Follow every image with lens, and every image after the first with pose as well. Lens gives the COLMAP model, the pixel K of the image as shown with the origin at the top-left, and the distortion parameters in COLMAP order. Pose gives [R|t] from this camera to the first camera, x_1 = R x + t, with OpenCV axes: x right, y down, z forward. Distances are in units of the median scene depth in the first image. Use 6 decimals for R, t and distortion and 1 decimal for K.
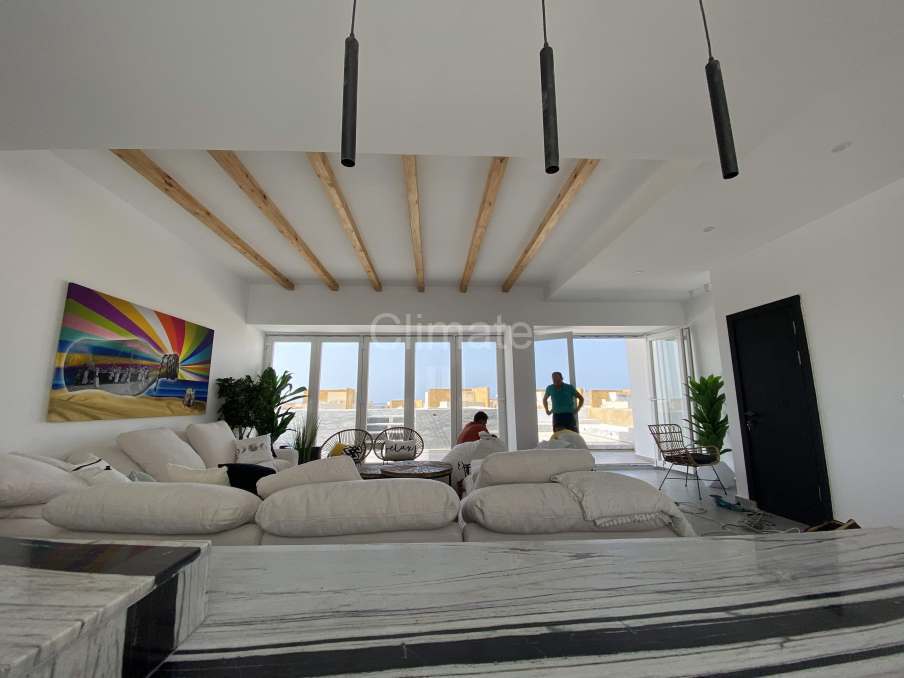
lens RADIAL K [[369.2, 0, 445.1], [0, 369.2, 339.8], [0, 0, 1]] dist [0.002096, -0.004399]
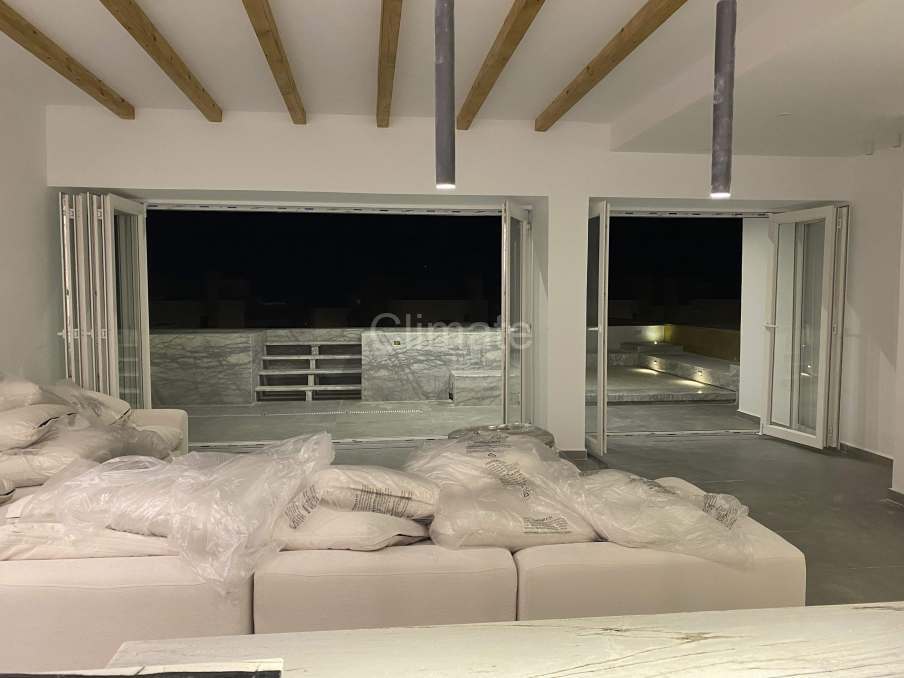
lens RADIAL K [[696.7, 0, 447.9], [0, 696.7, 333.1], [0, 0, 1]] dist [0.032455, -0.027408]
pose [[0.997314, 0.003377, 0.073165, -0.054851], [-0.019115, 0.976316, 0.215503, -0.075384], [-0.070704, -0.216323, 0.973758, -0.059784]]
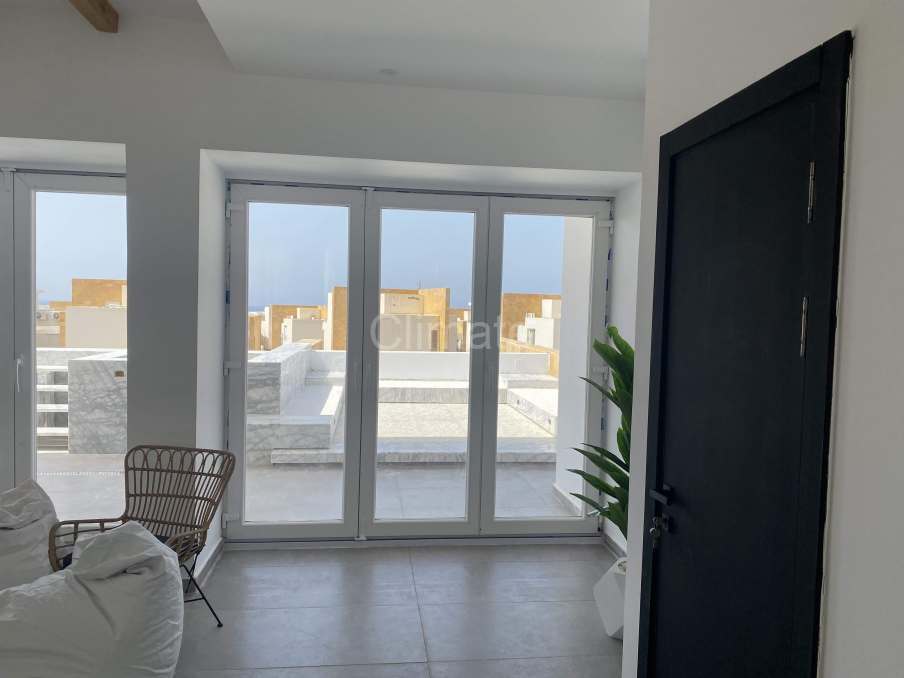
lens RADIAL K [[696.7, 0, 460.9], [0, 696.7, 340.1], [0, 0, 1]] dist [0.032455, -0.027408]
pose [[0.994987, 0.029665, 0.095500, 0.519741], [-0.048915, 0.977318, 0.206050, -0.015871], [-0.087221, -0.209688, 0.973870, 0.434451]]
